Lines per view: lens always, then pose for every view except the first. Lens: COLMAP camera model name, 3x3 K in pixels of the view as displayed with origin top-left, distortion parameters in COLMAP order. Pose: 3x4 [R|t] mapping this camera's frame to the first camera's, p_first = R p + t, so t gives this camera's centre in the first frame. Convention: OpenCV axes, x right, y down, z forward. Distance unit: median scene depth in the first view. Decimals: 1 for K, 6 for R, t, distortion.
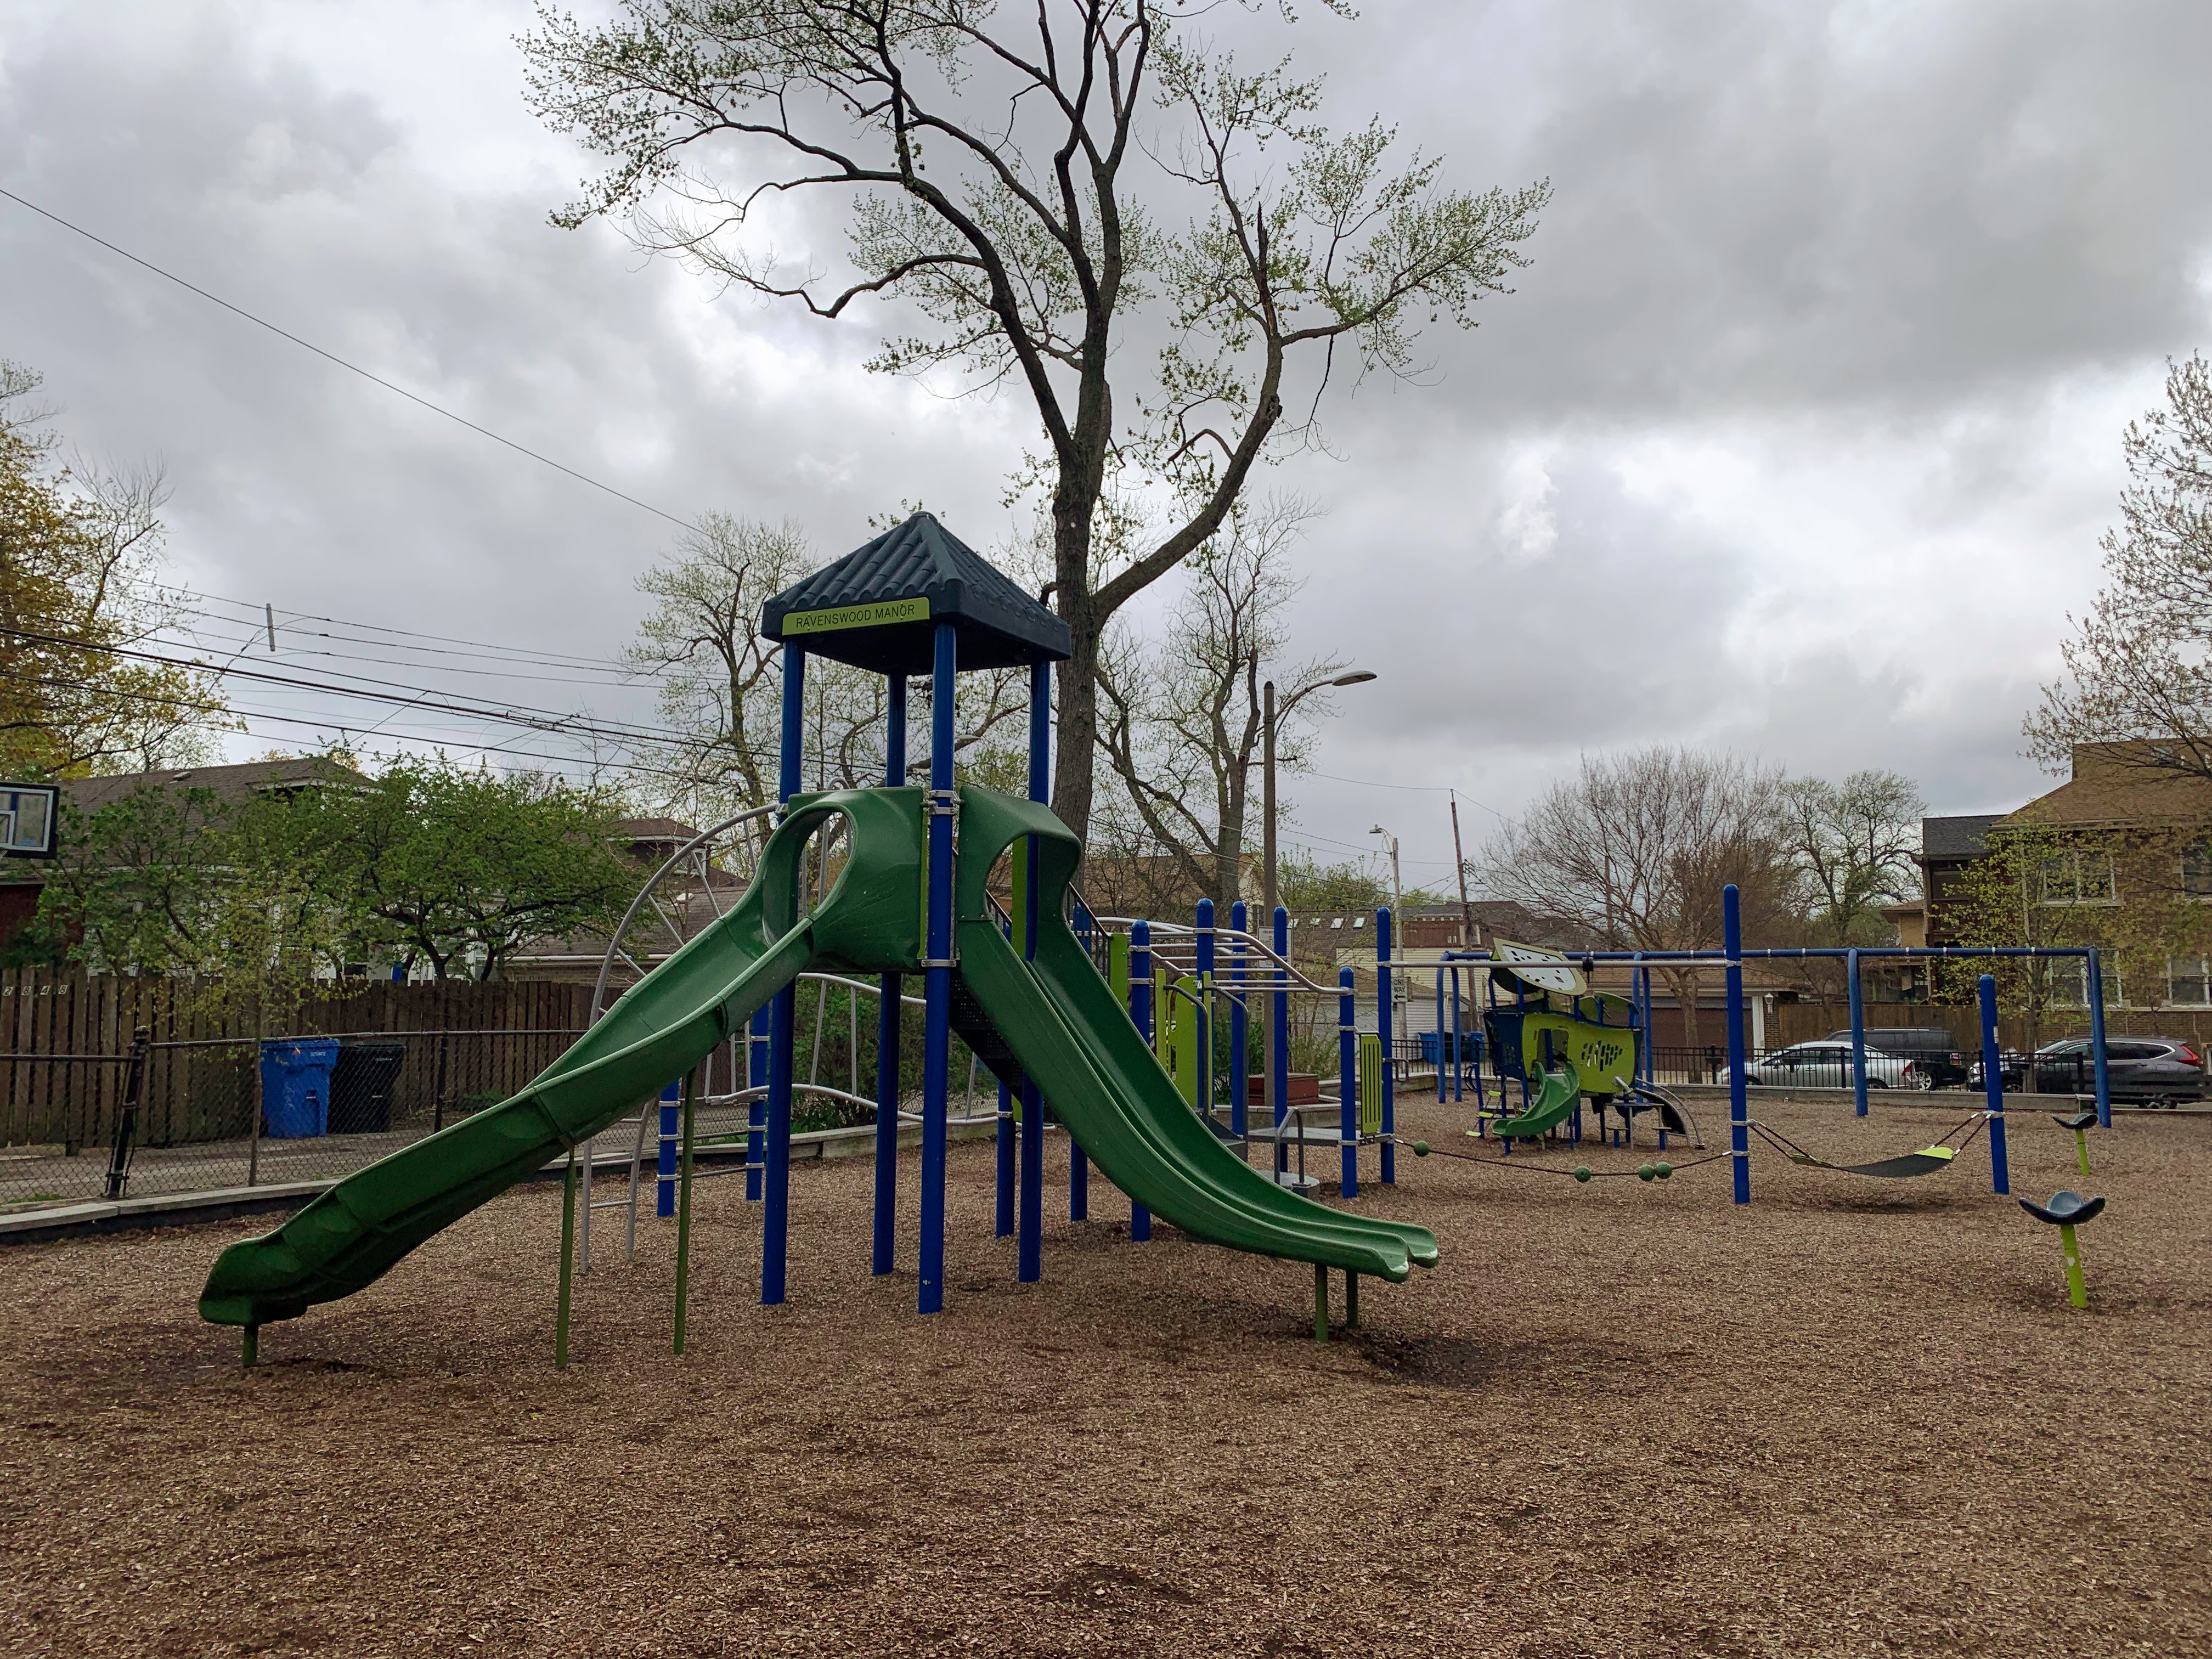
lens RADIAL K [[1681.0, 0, 1097.2], [0, 1681.0, 832.5], [0, 0, 1]] dist [0.043805, -0.041259]
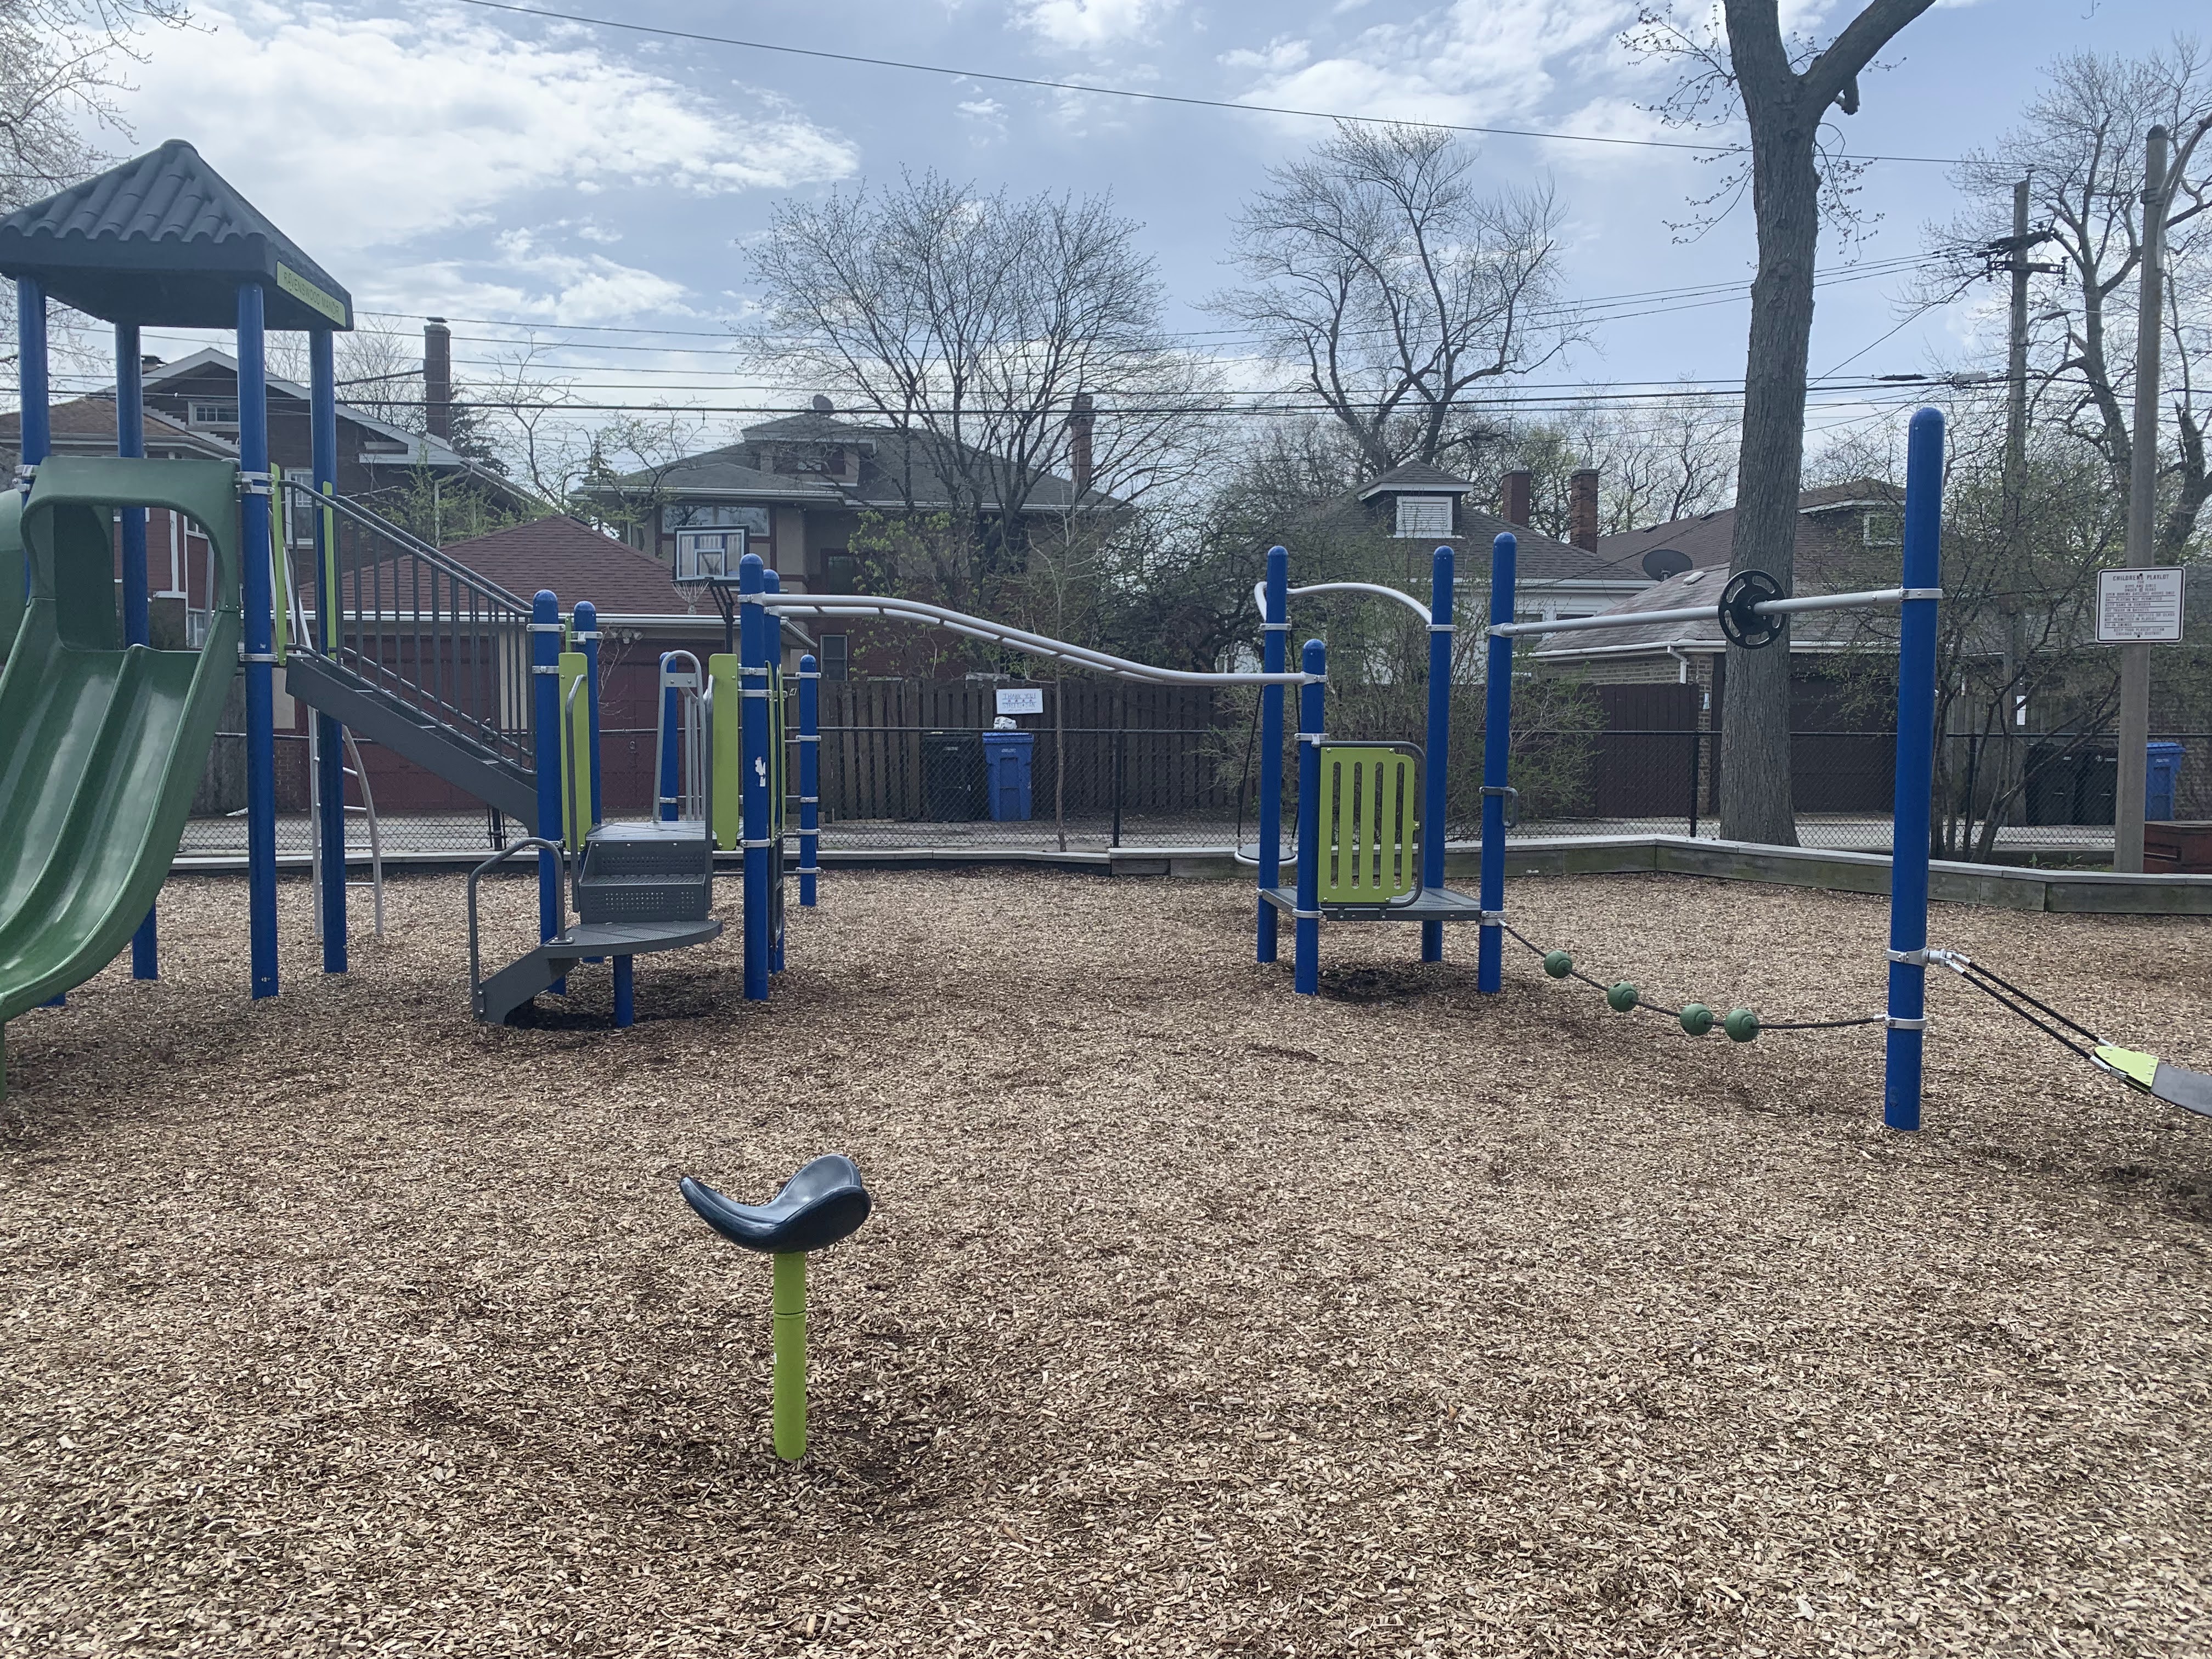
lens RADIAL K [[1681.0, 0, 1089.2], [0, 1681.0, 819.3], [0, 0, 1]] dist [0.043805, -0.041259]
pose [[0.556534, 0.052939, -0.829137, 0.397978], [0.085978, 0.988940, 0.120853, 0.041231], [0.826364, -0.138546, 0.545827, 0.374410]]
